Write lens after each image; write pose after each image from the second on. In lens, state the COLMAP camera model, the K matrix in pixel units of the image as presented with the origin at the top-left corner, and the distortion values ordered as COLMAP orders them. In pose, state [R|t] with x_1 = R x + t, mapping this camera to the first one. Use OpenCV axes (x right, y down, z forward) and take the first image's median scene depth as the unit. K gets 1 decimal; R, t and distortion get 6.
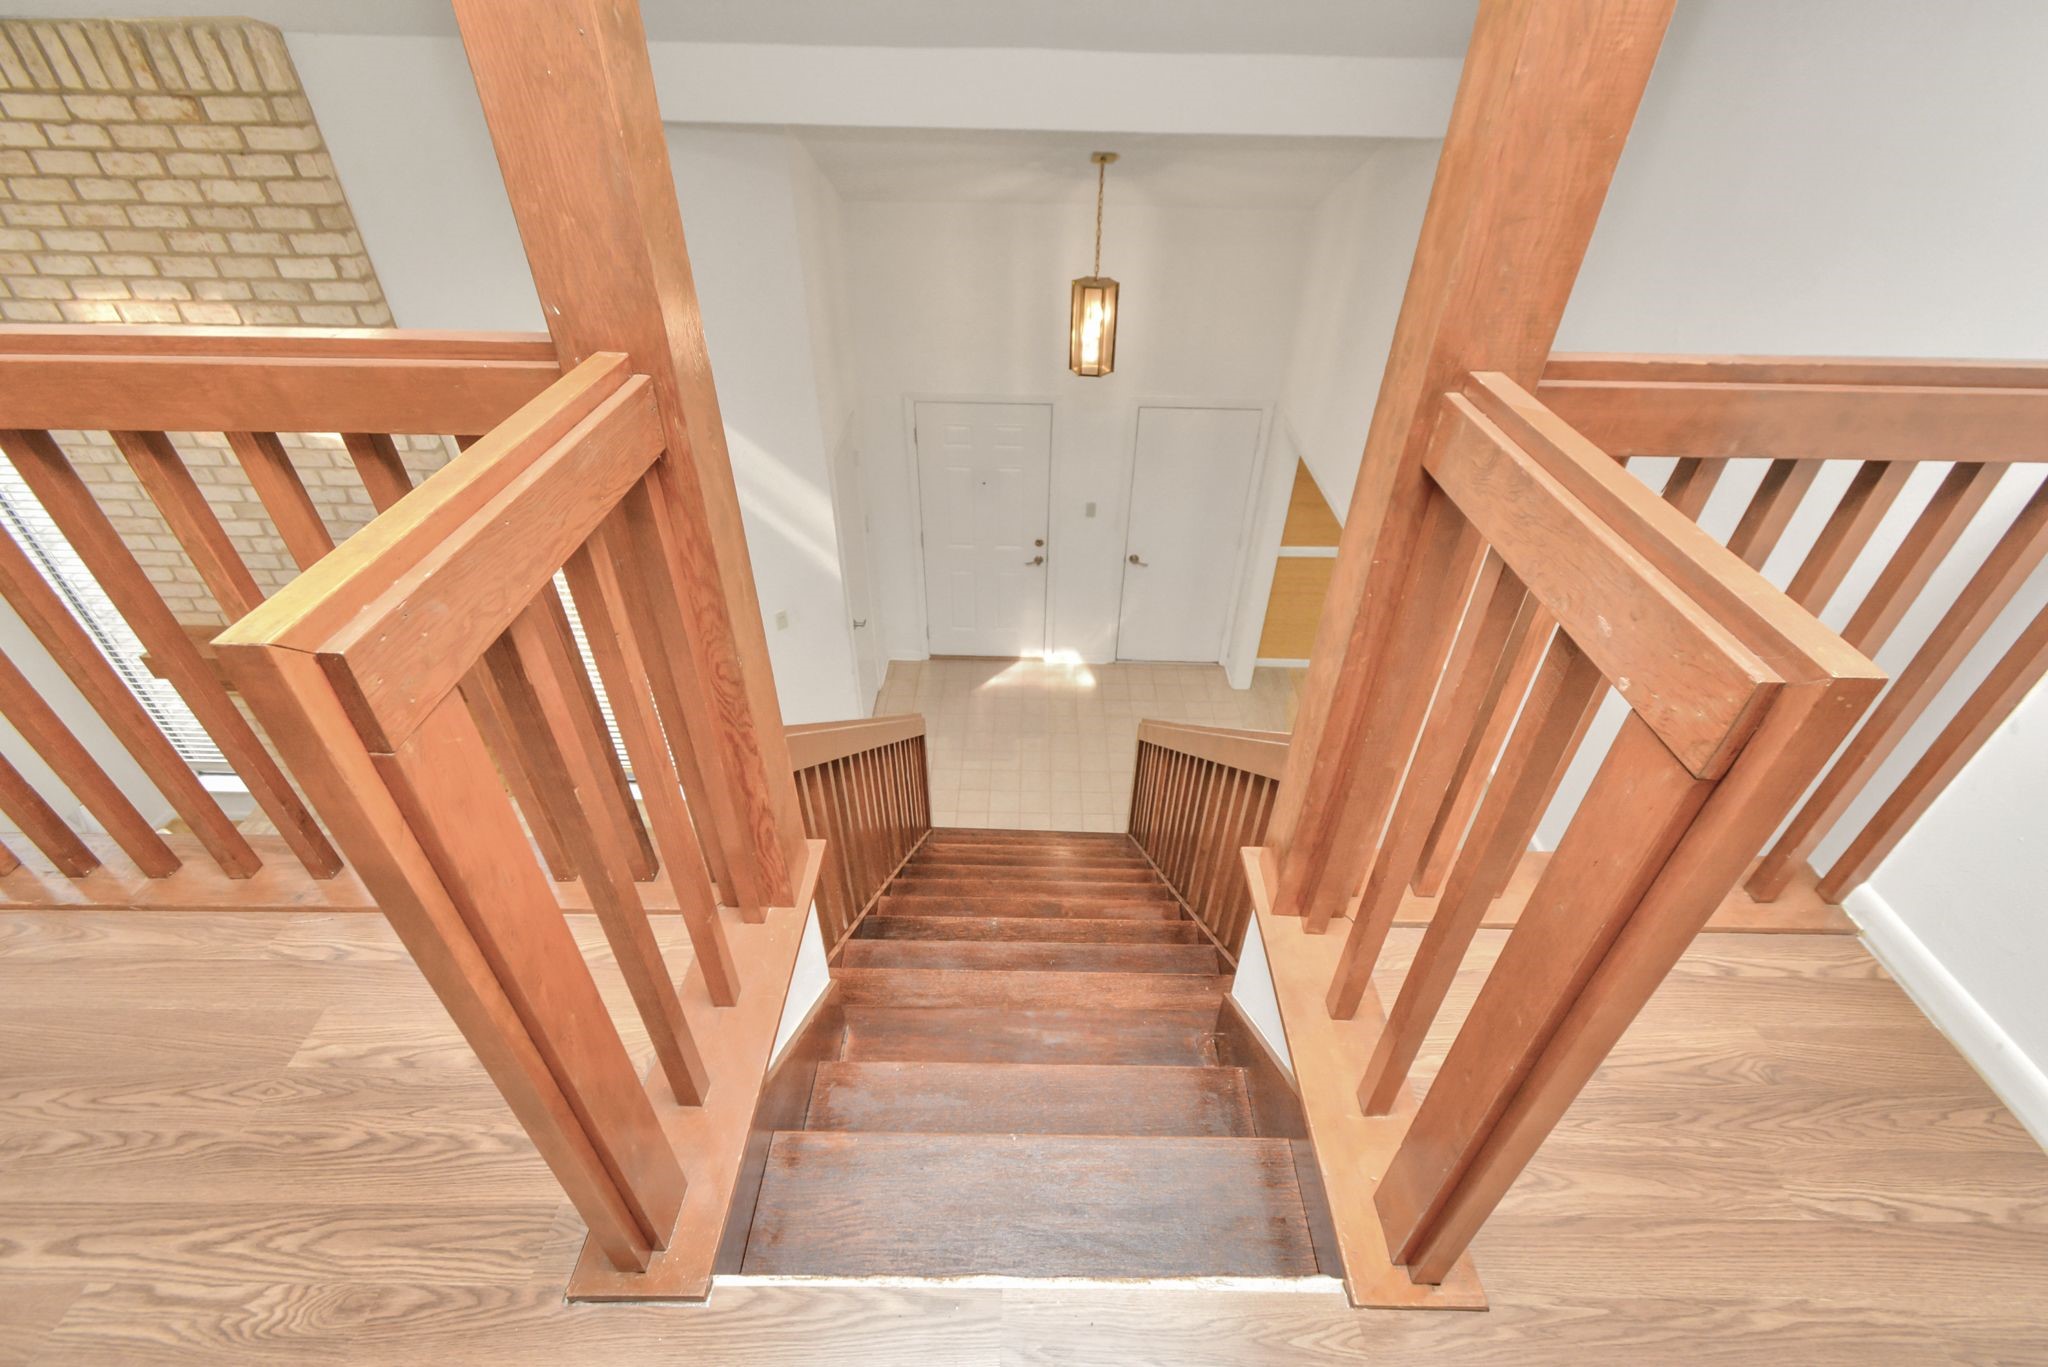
lens RADIAL K [[892.1, 0, 1022.8], [0, 892.1, 699.4], [0, 0, 1]] dist [0.001601, 0.000217]
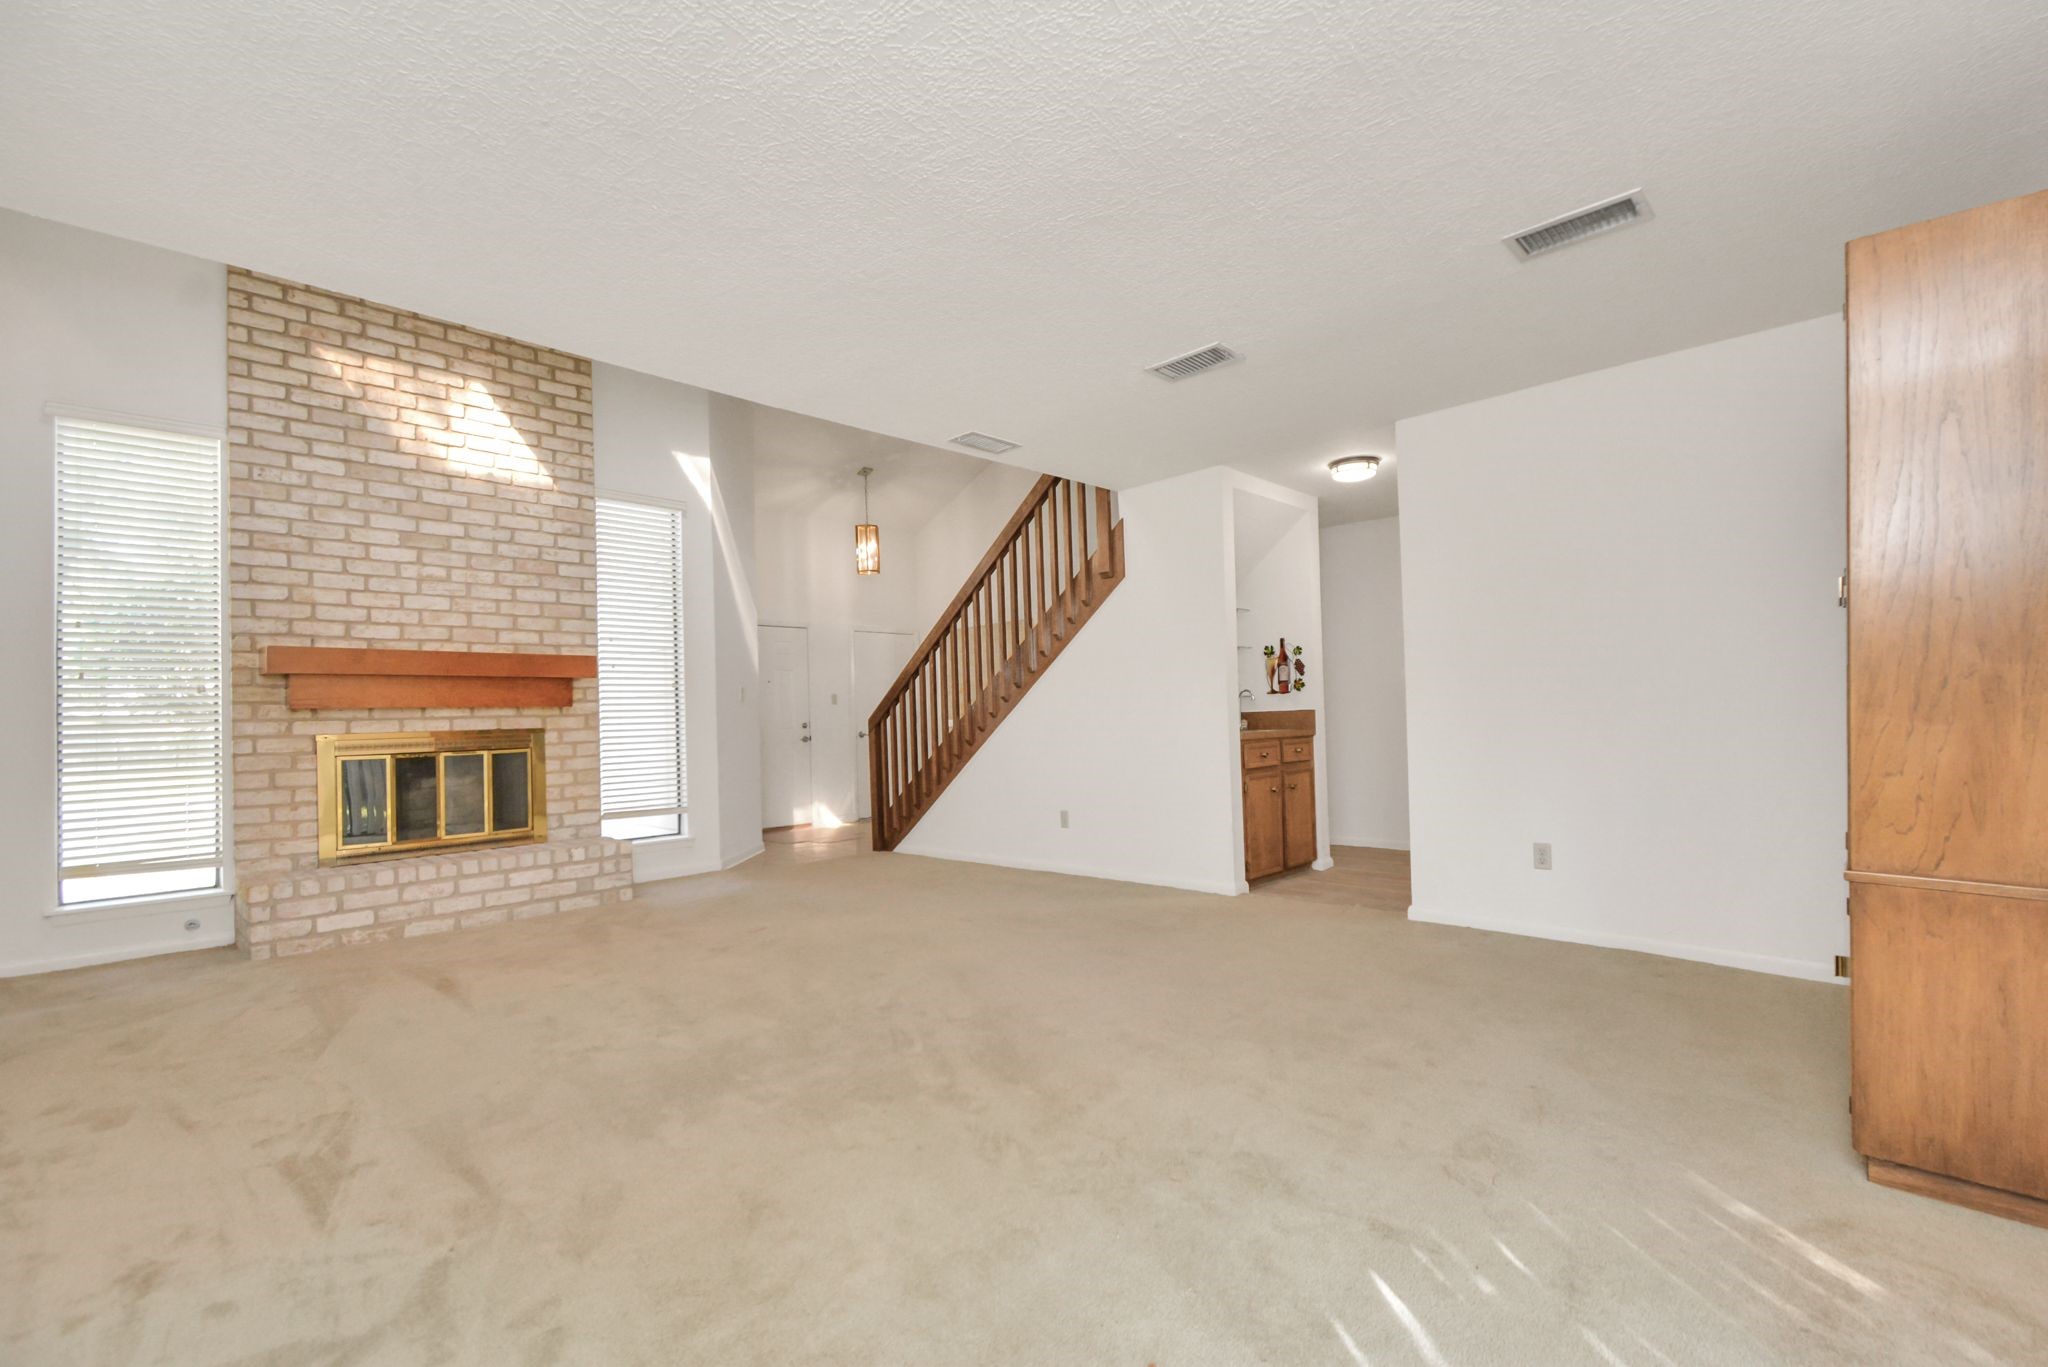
lens RADIAL K [[892.1, 0, 1022.8], [0, 892.1, 699.4], [0, 0, 1]] dist [0.001601, 0.000217]
pose [[0.694785, -0.012505, 0.719109, -1.366753], [0.455163, 0.781794, -0.426173, 0.994792], [-0.556866, 0.623411, 0.548871, 0.013401]]
